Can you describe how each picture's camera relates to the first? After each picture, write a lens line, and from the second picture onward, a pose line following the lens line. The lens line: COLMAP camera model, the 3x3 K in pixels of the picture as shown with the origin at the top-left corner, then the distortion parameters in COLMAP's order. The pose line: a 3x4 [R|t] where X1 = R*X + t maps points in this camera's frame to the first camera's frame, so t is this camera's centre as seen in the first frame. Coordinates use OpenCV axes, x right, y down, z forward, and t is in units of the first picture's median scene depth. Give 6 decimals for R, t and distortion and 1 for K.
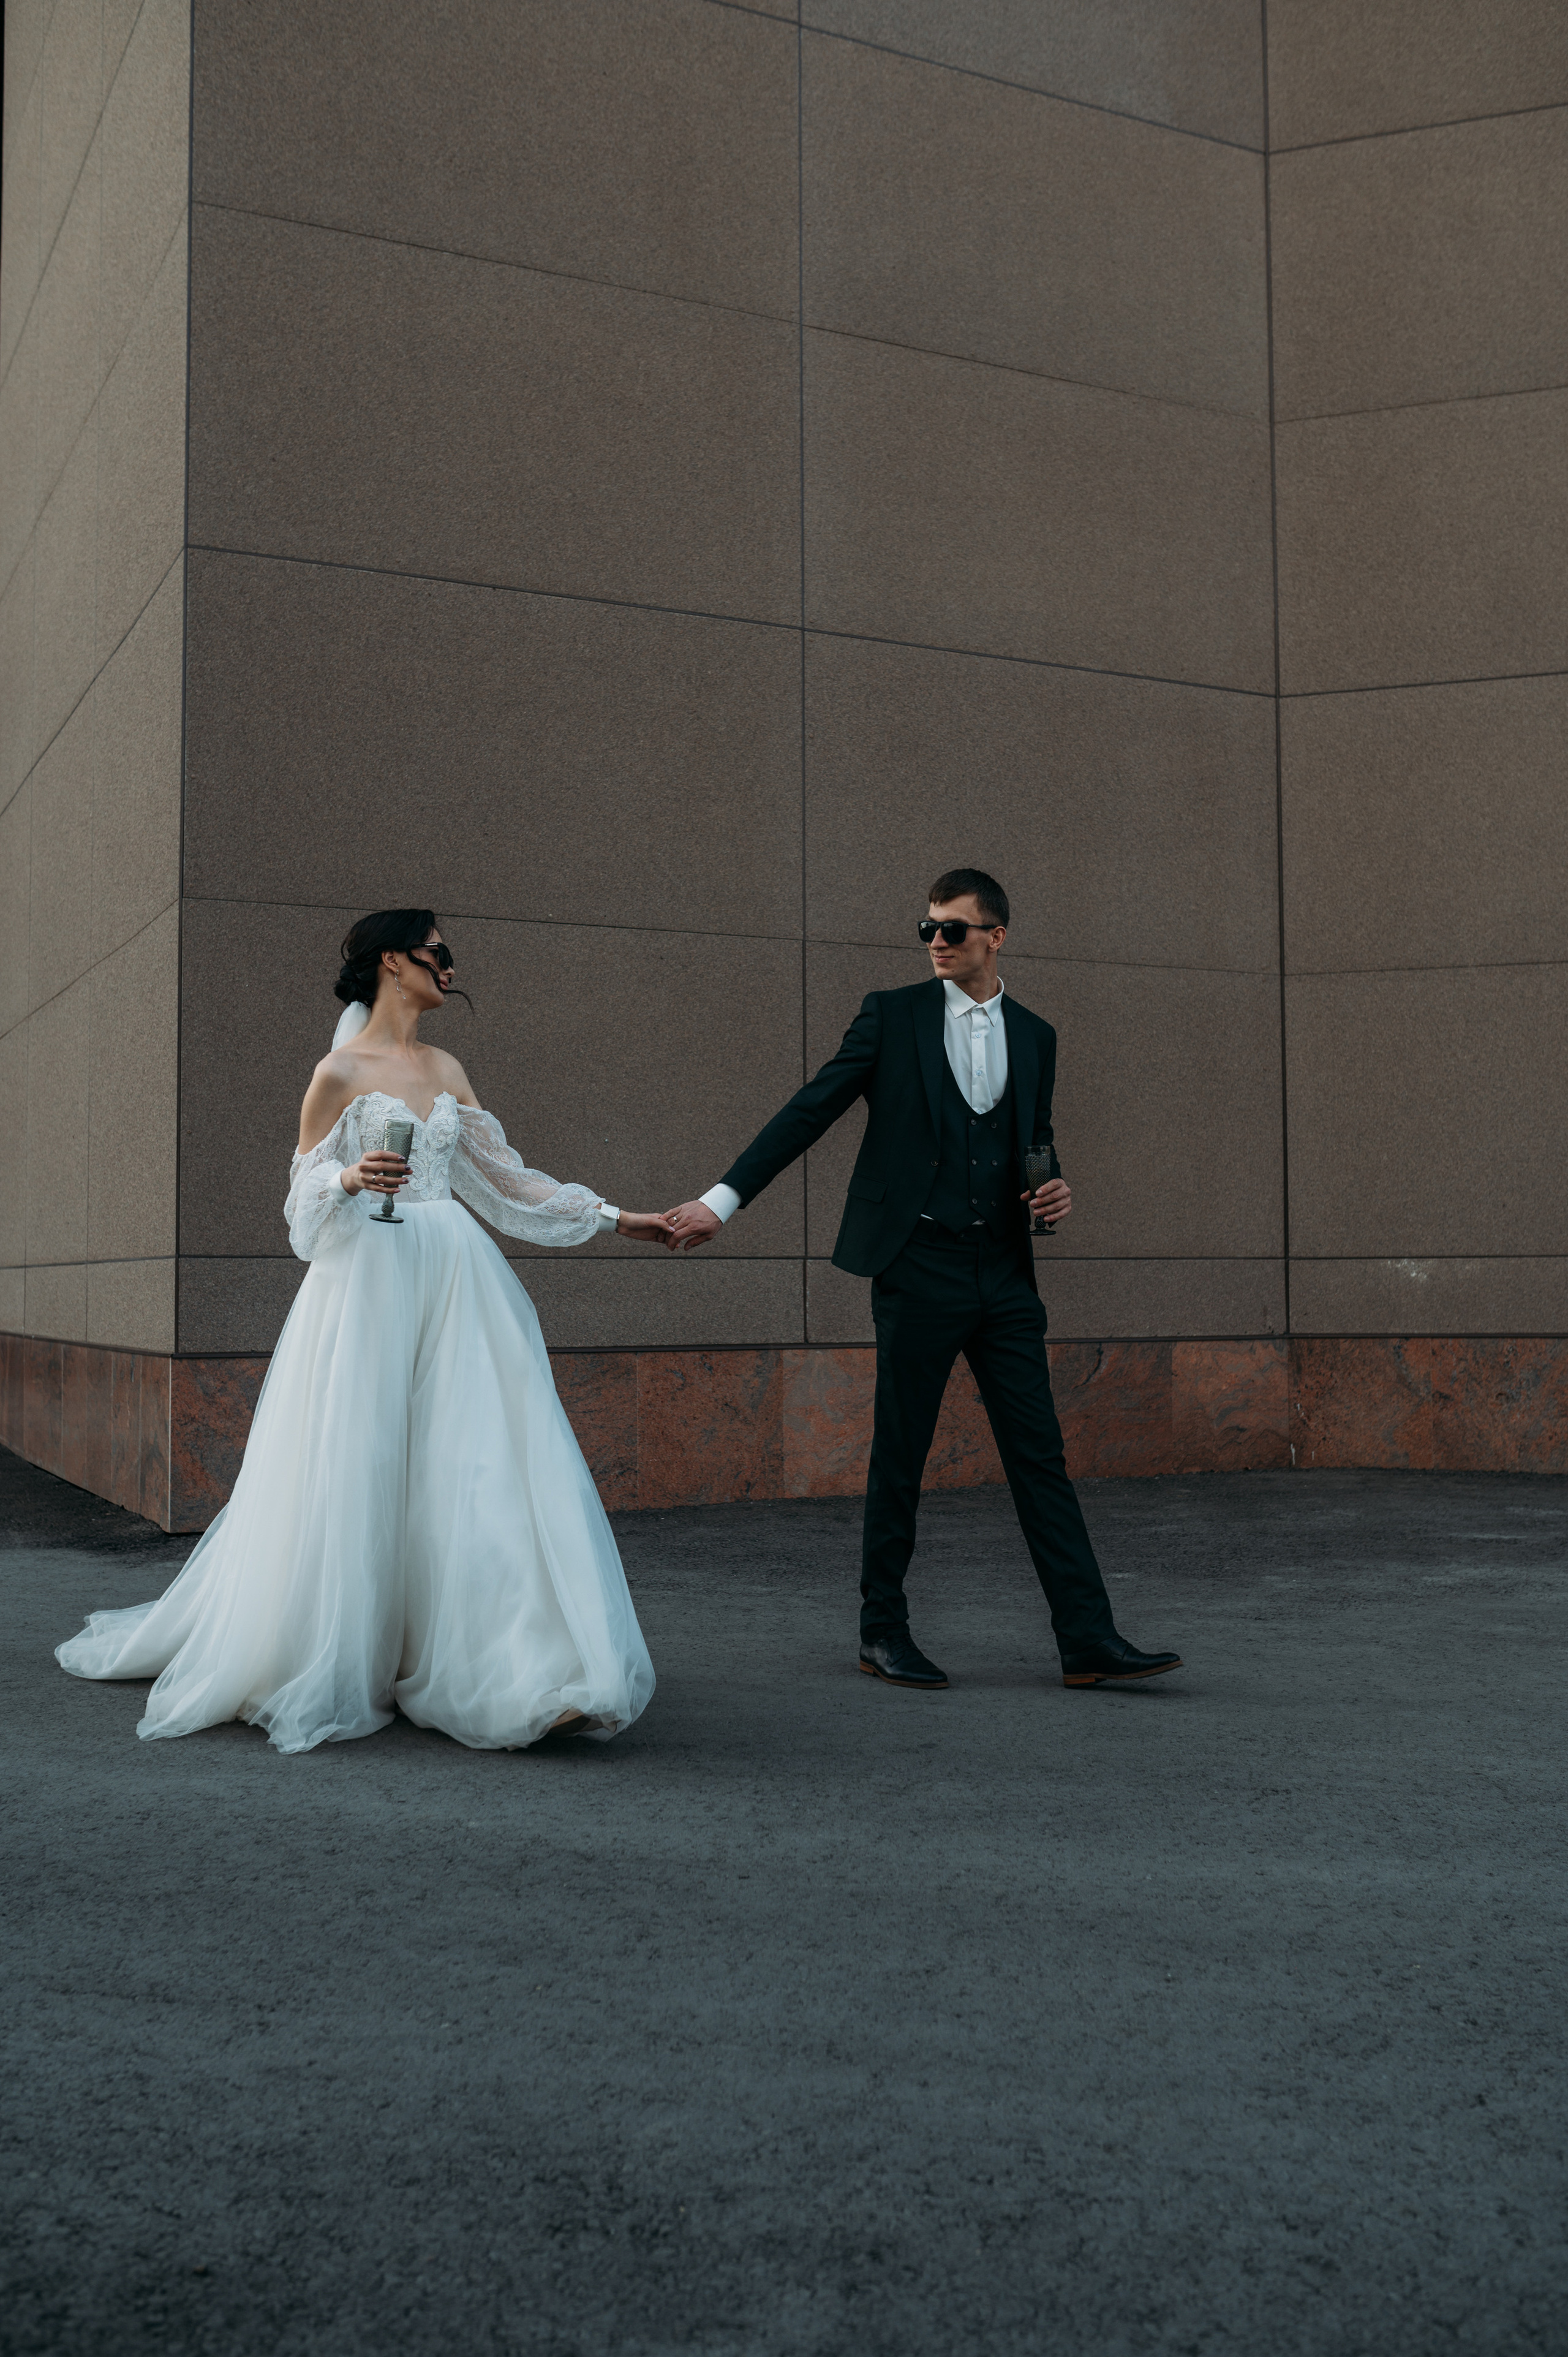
lens RADIAL K [[2245.5, 0, 784.0], [0, 2245.5, 1178.5], [0, 0, 1]] dist [-0.063186, 0.095032]
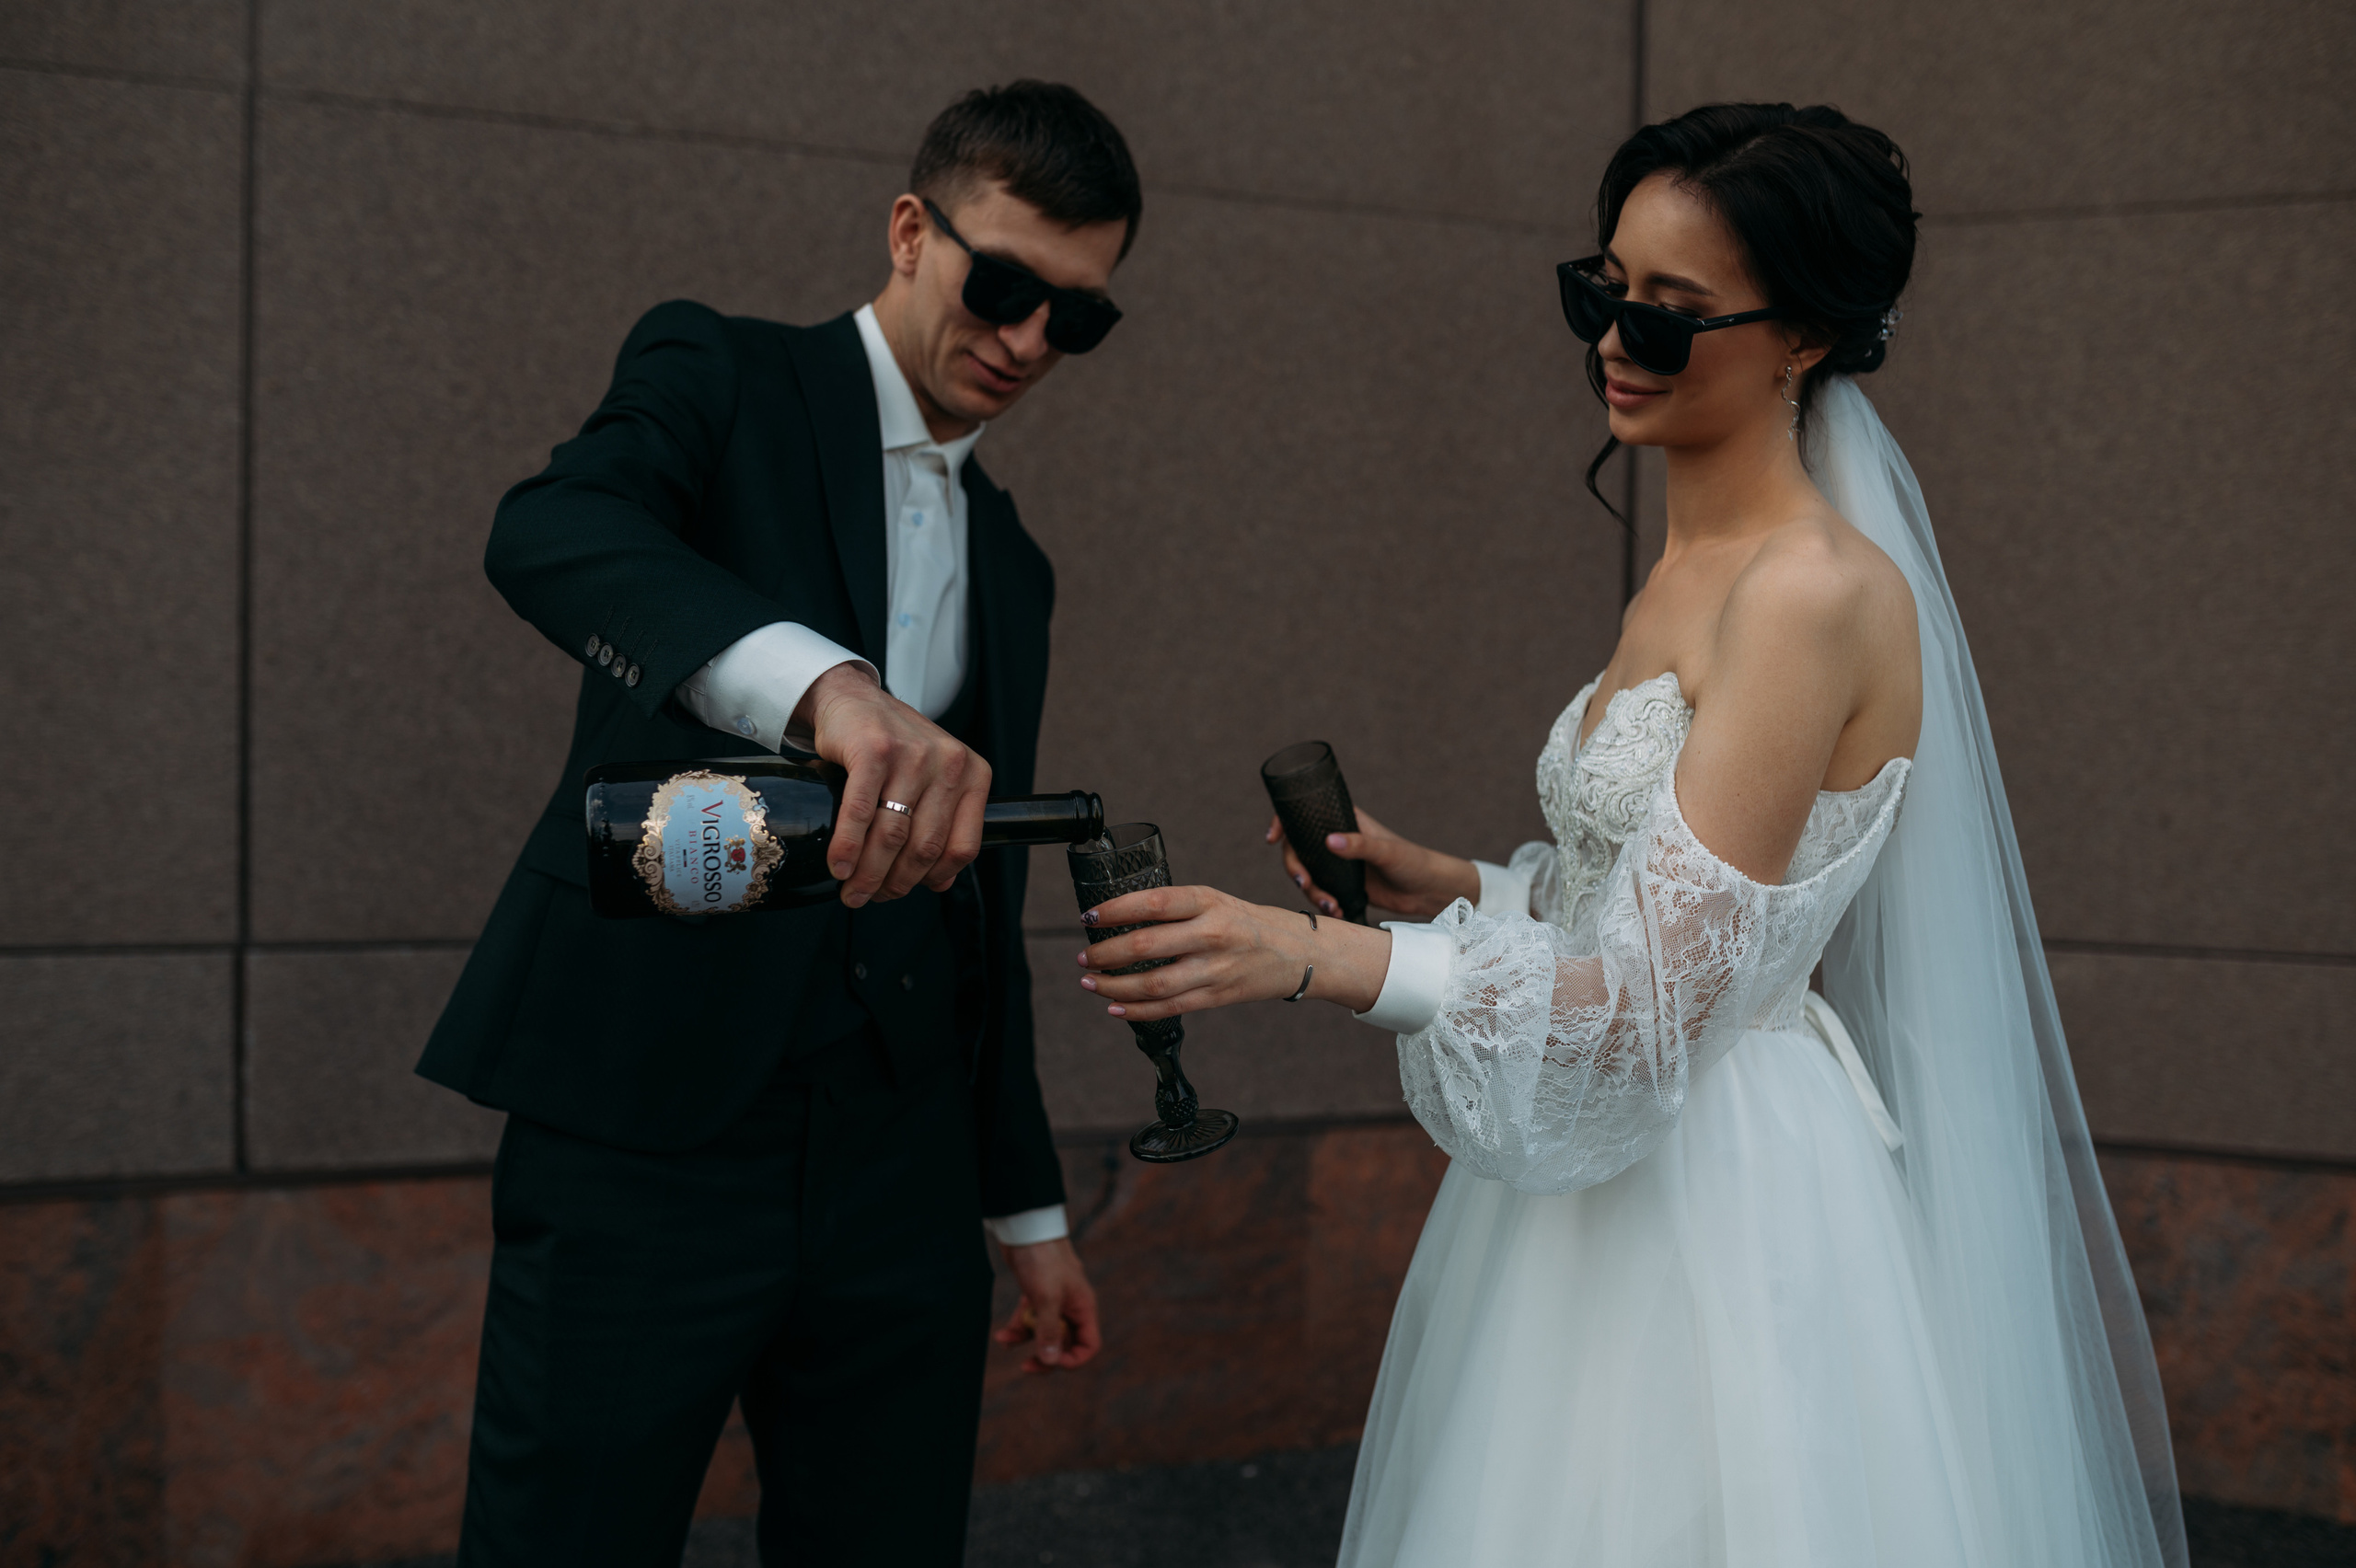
lens RADIAL K [[2303.5, 0, 1164.8], [0, 2303.5, 773.2], [0, 0, 1]] dist [-0.052439, 0.069166]
pose [[0.996799, 0.025340, -0.075831, 0.175168], [-0.019670, 0.997019, 0.074608, -0.022961], [0.077495, -0.072878, 0.994326, 0.579526]]
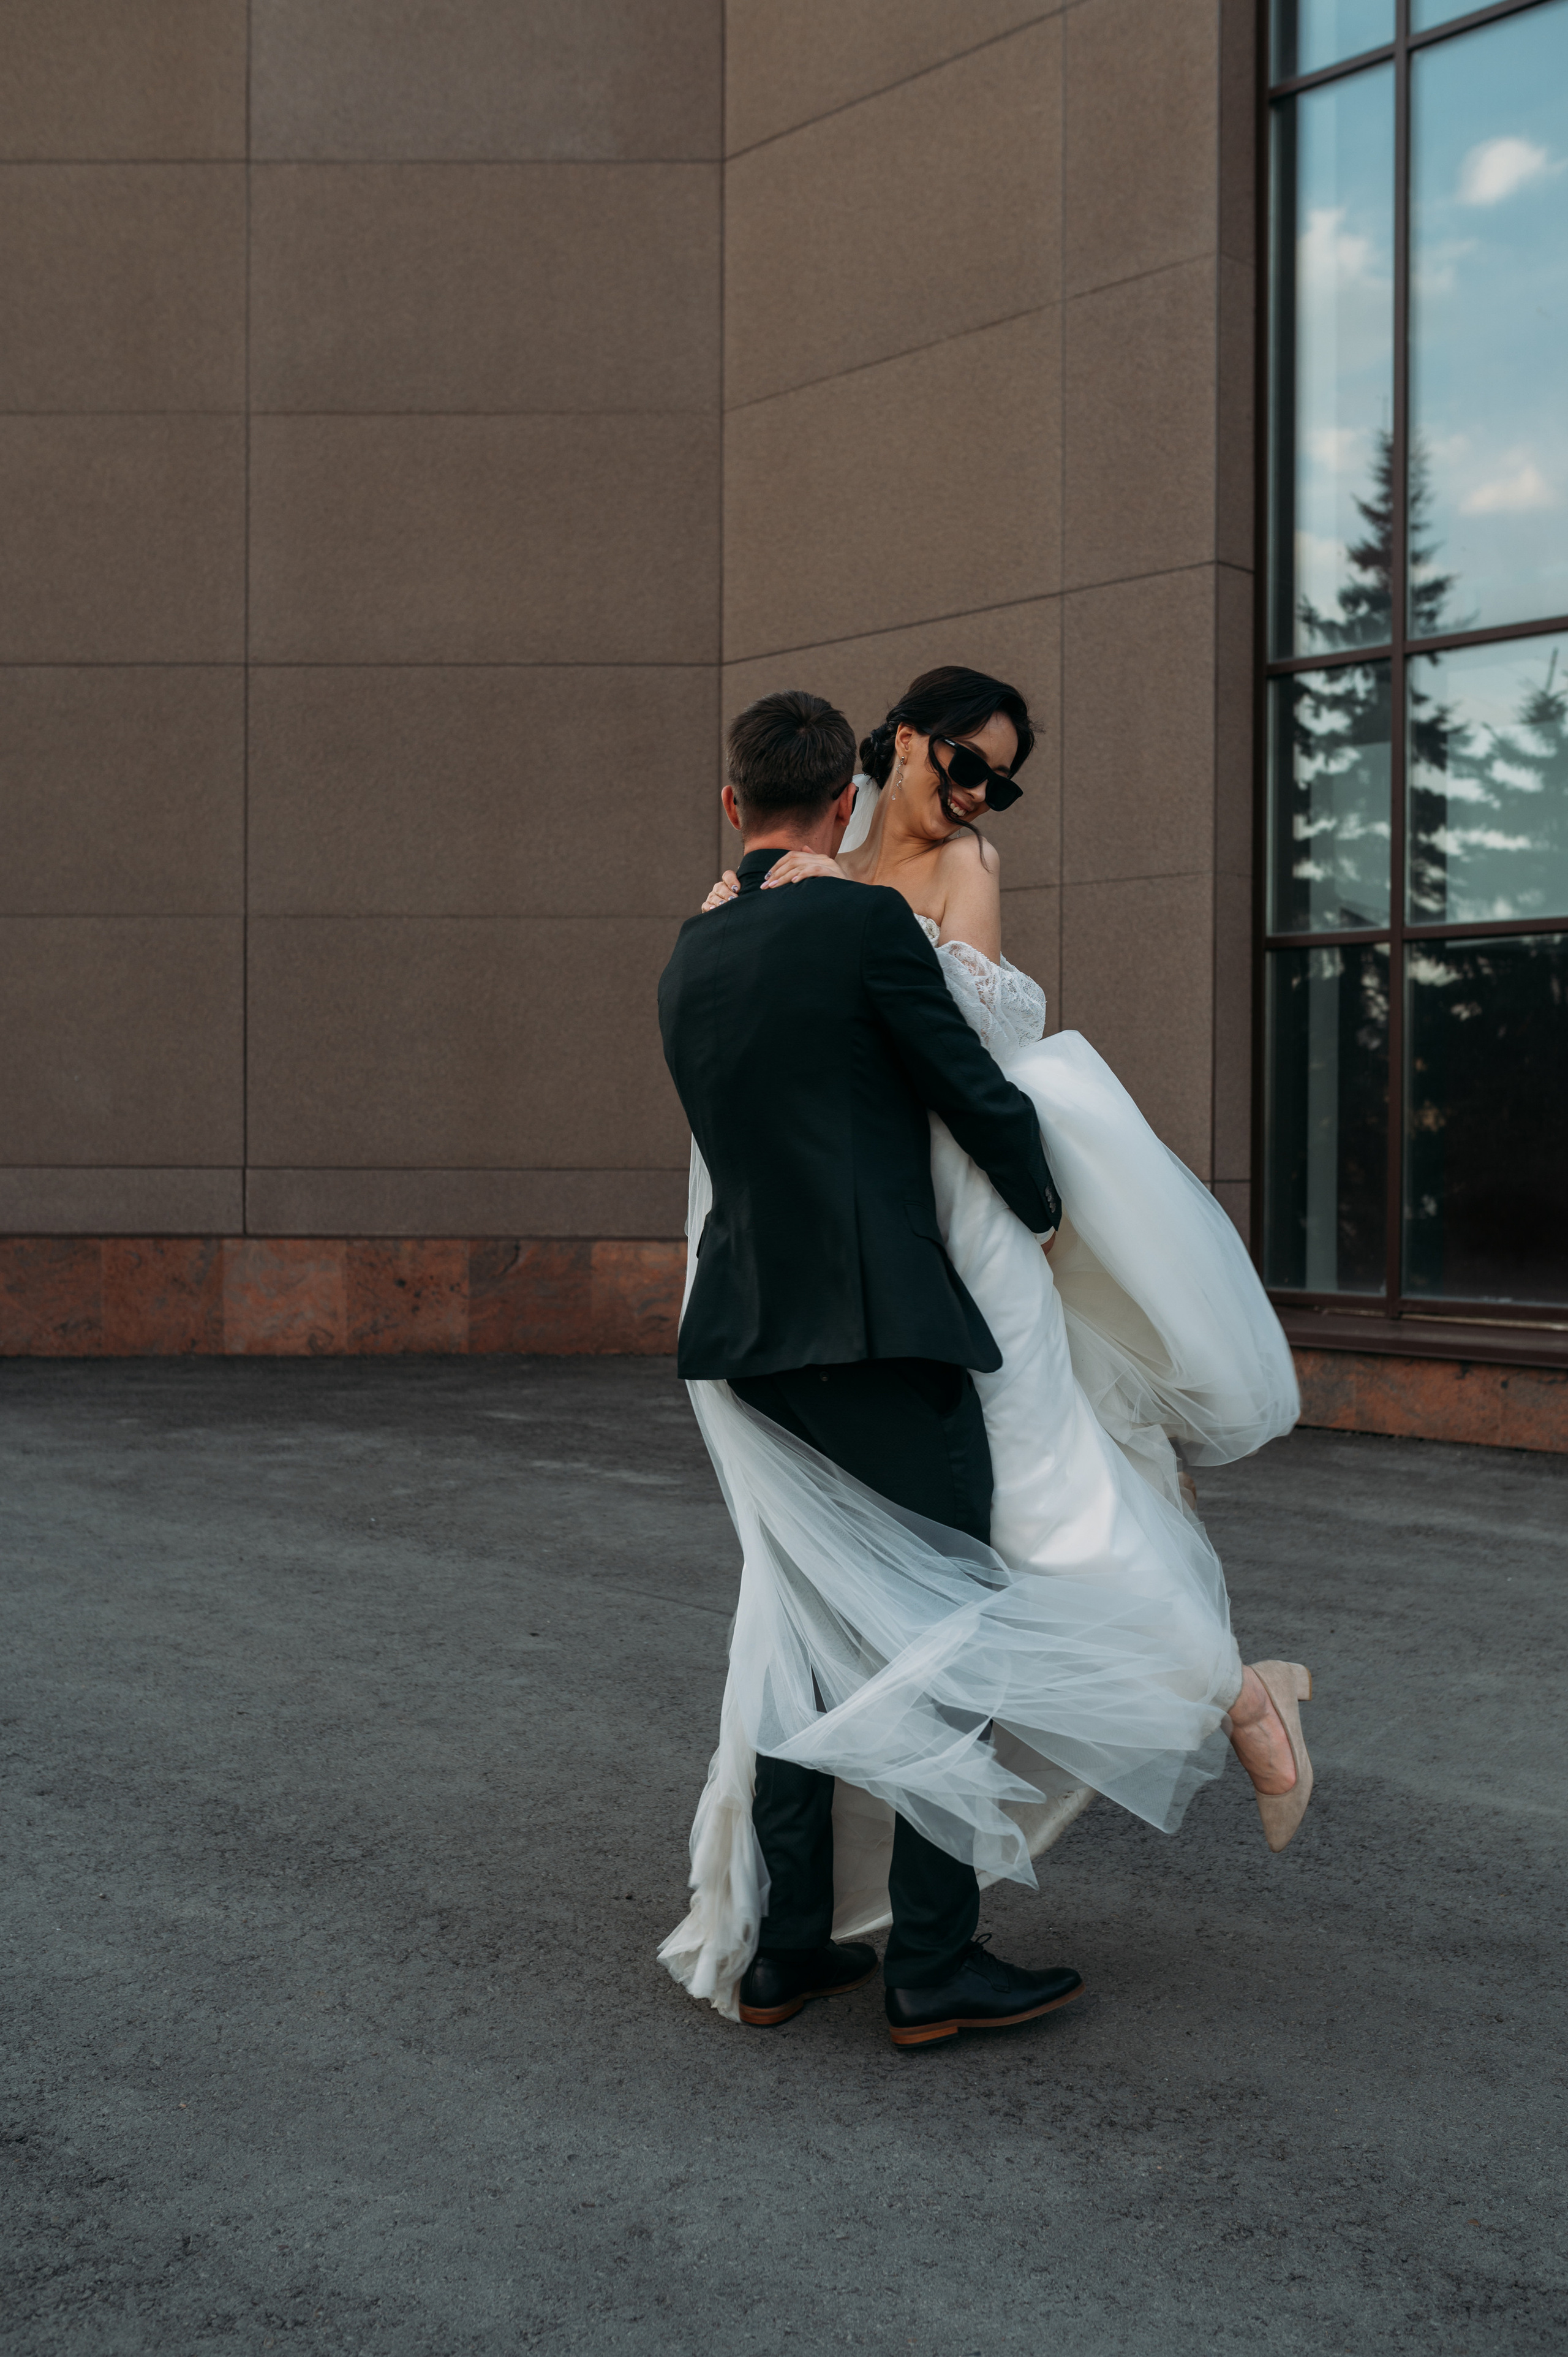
lens RADIAL K [[2331.4, 0, 791.8], [0, 2331.4, 1179.3], [0, 0, 1]] dist [-0.060386, 0.090070]
pose [[0.891319, 0.018830, -0.452985, 0.807754], [0.012230, 0.997775, 0.065540, -0.037046], [0.453211, -0.063957, 0.889106, -0.029033]]
